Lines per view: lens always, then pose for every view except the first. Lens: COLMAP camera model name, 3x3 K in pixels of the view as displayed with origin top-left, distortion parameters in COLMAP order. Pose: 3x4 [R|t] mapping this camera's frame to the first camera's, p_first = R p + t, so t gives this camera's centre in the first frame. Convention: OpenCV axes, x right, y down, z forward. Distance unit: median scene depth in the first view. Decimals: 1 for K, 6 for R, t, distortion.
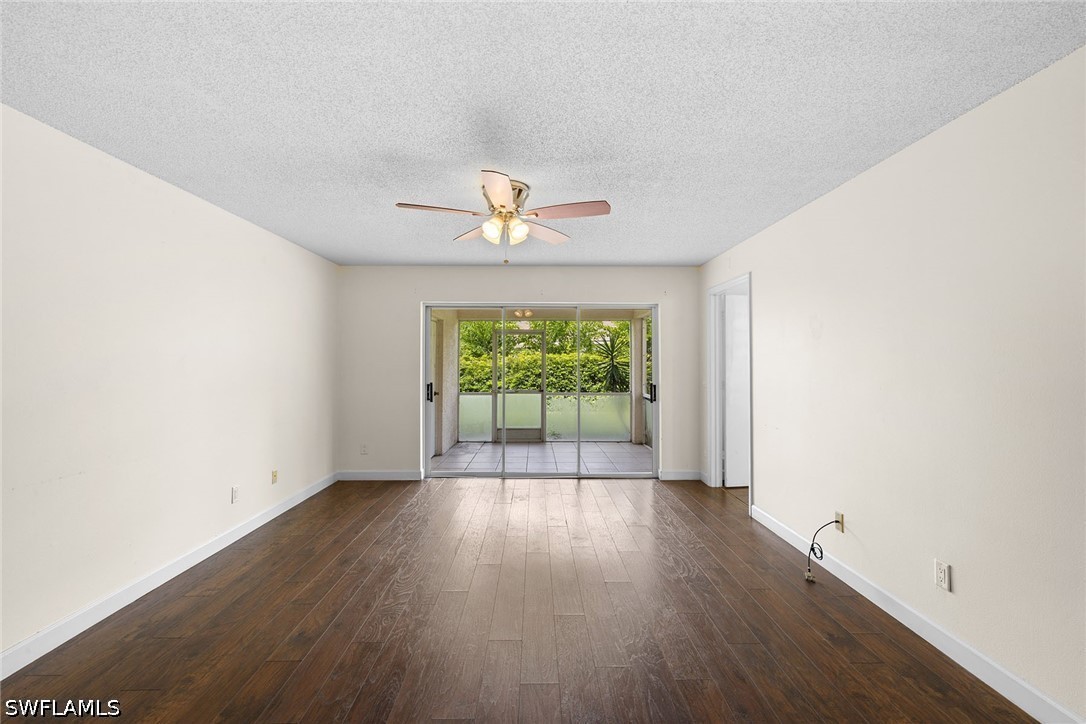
lens RADIAL K [[453.2, 0, 542.2], [0, 453.2, 356.6], [0, 0, 1]] dist [0.000237, 0.000671]
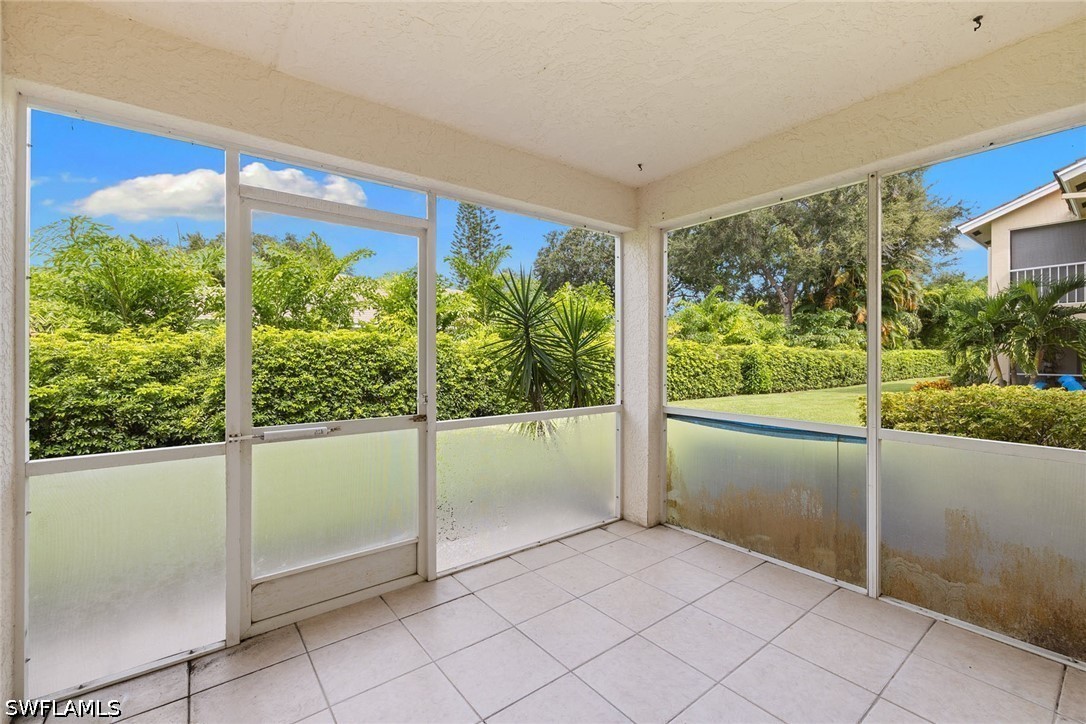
lens RADIAL K [[453.2, 0, 542.1], [0, 453.2, 355.7], [0, 0, 1]] dist [0.000237, 0.000671]
pose [[0.801193, -0.004951, 0.598385, -0.121003], [-0.004938, 0.999877, 0.014884, 0.027956], [-0.598385, -0.014880, 0.801070, 0.708736]]
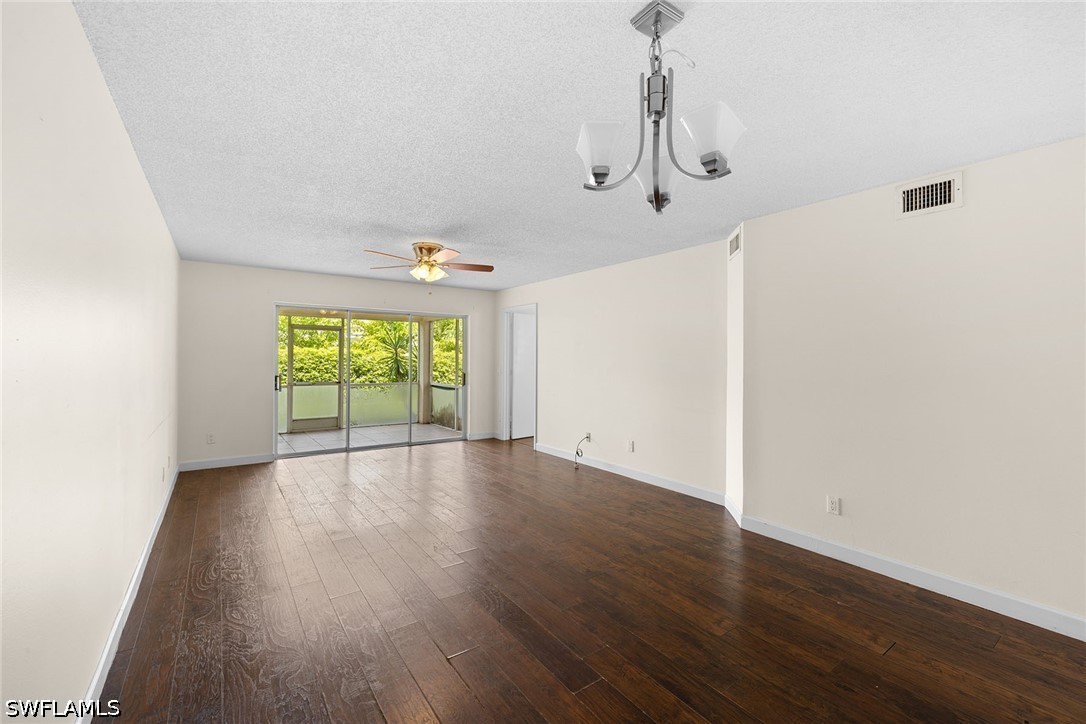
lens RADIAL K [[453.2, 0, 540.3], [0, 453.2, 359.4], [0, 0, 1]] dist [0.000237, 0.000671]
pose [[0.825414, 0.003070, 0.564520, -0.219779], [-0.013395, 0.999810, 0.014147, -0.002147], [-0.564369, -0.019239, 0.825298, -0.178571]]
